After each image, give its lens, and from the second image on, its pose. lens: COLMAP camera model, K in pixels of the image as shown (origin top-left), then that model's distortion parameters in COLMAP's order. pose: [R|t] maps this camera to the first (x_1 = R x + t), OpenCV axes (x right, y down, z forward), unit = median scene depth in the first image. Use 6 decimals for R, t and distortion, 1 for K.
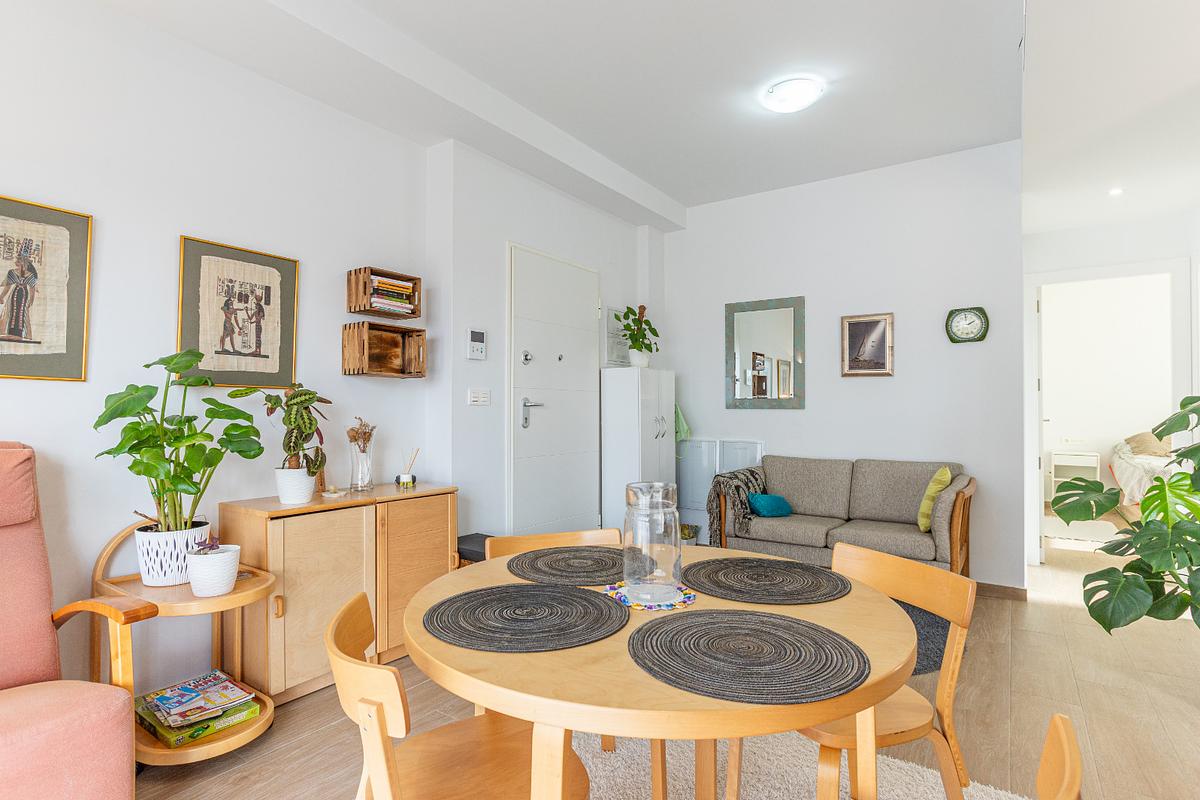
lens RADIAL K [[610.4, 0, 604.1], [0, 610.4, 402.6], [0, 0, 1]] dist [-0.039418, 0.014368]
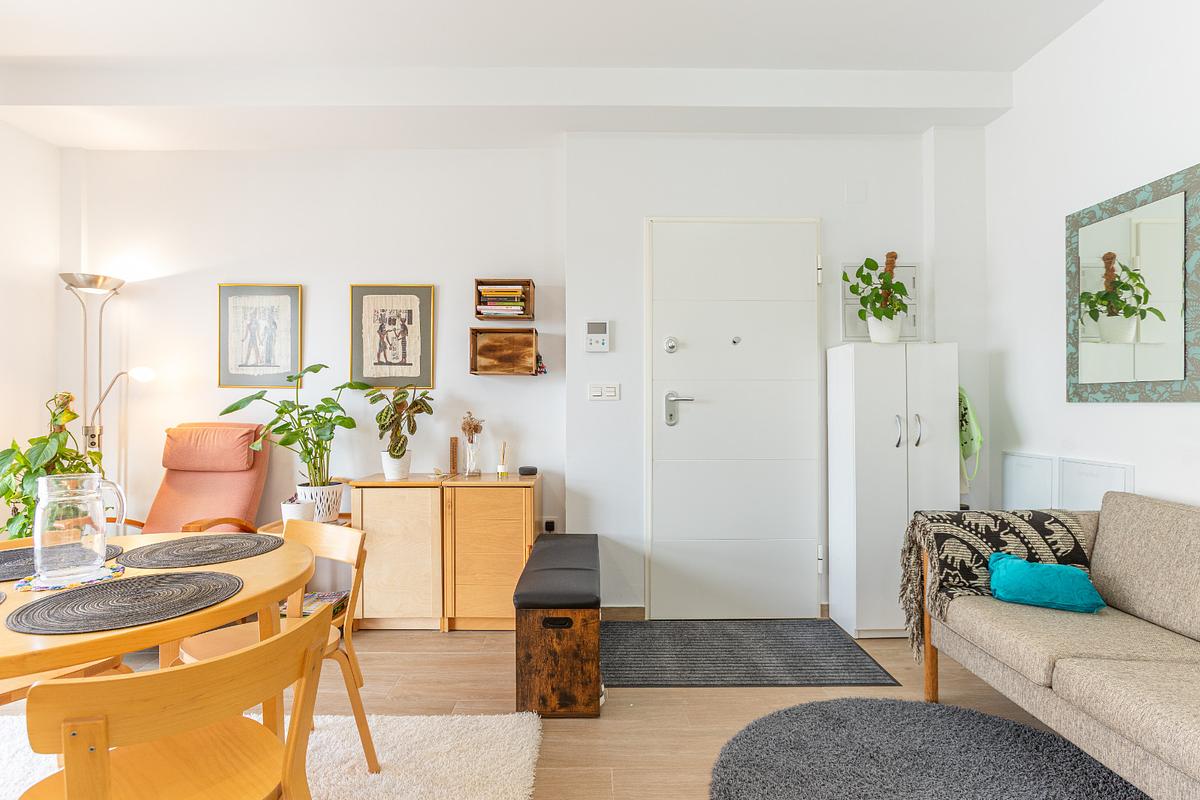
lens RADIAL K [[610.4, 0, 601.1], [0, 610.4, 402.6], [0, 0, 1]] dist [-0.039418, 0.014368]
pose [[0.567647, -0.003936, -0.823263, 0.746150], [0.011932, 0.999923, 0.003447, 0.006294], [0.823186, -0.011780, 0.567650, 0.593376]]
